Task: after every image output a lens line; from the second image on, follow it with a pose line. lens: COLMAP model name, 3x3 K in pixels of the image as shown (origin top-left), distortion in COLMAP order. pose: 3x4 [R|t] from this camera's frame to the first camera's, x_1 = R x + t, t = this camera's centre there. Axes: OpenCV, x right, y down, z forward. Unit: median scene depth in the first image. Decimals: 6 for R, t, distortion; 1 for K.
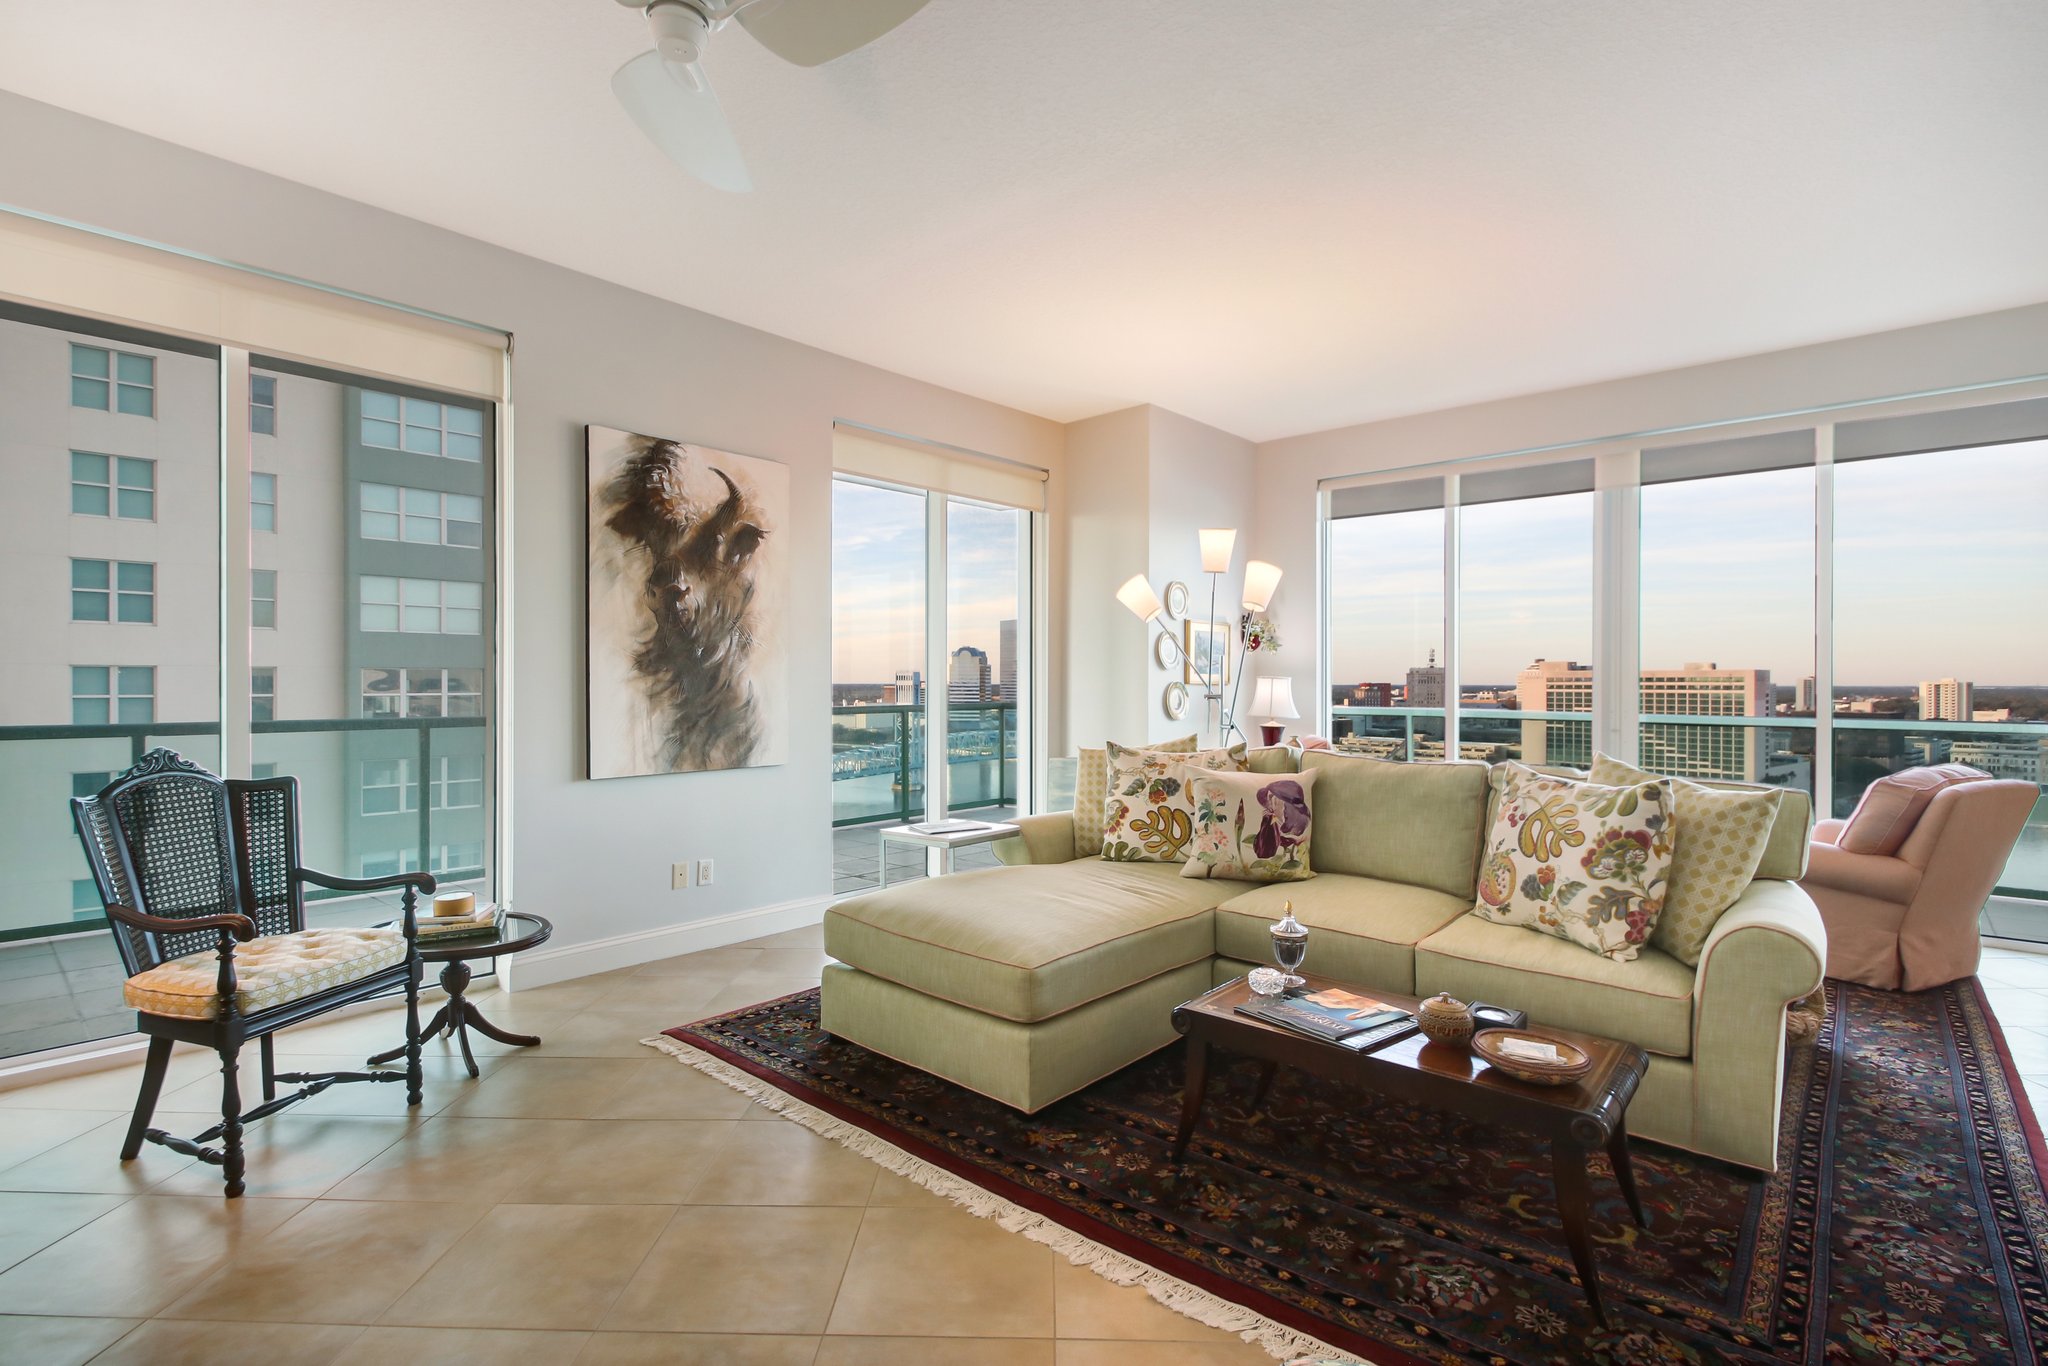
lens RADIAL K [[958.2, 0, 1019.0], [0, 958.2, 680.3], [0, 0, 1]] dist [0.018215, -0.012514]
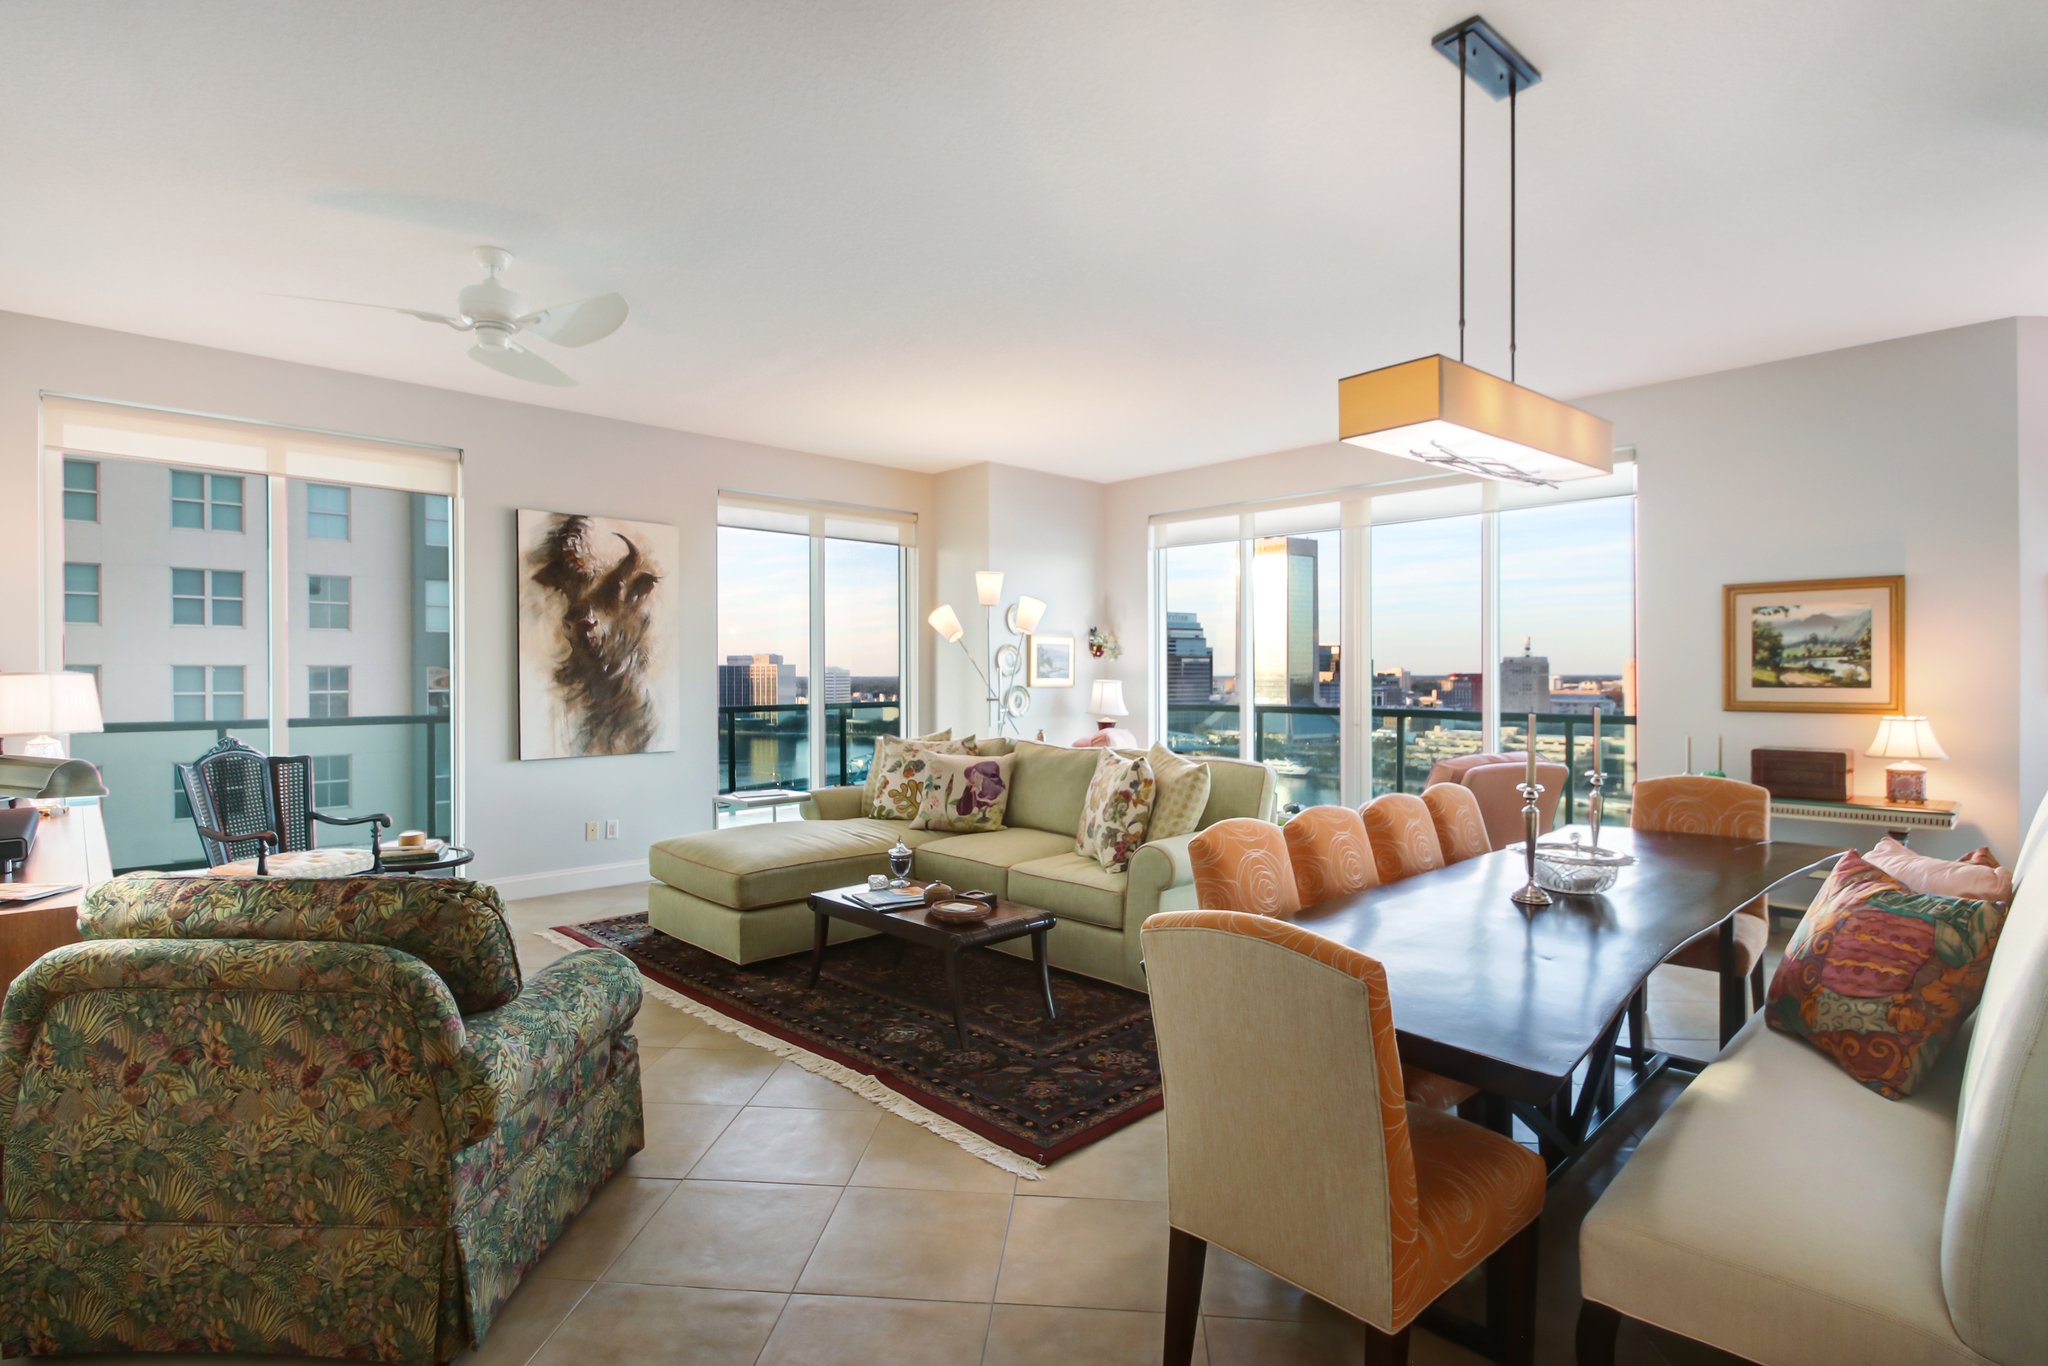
lens RADIAL K [[987.6, 0, 1021.7], [0, 987.6, 675.4], [0, 0, 1]] dist [0.002303, 0.000247]
pose [[0.997753, -0.003222, -0.066922, 0.404380], [0.003425, 0.999990, 0.002920, -0.024074], [0.066912, -0.003143, 0.997754, -0.418181]]
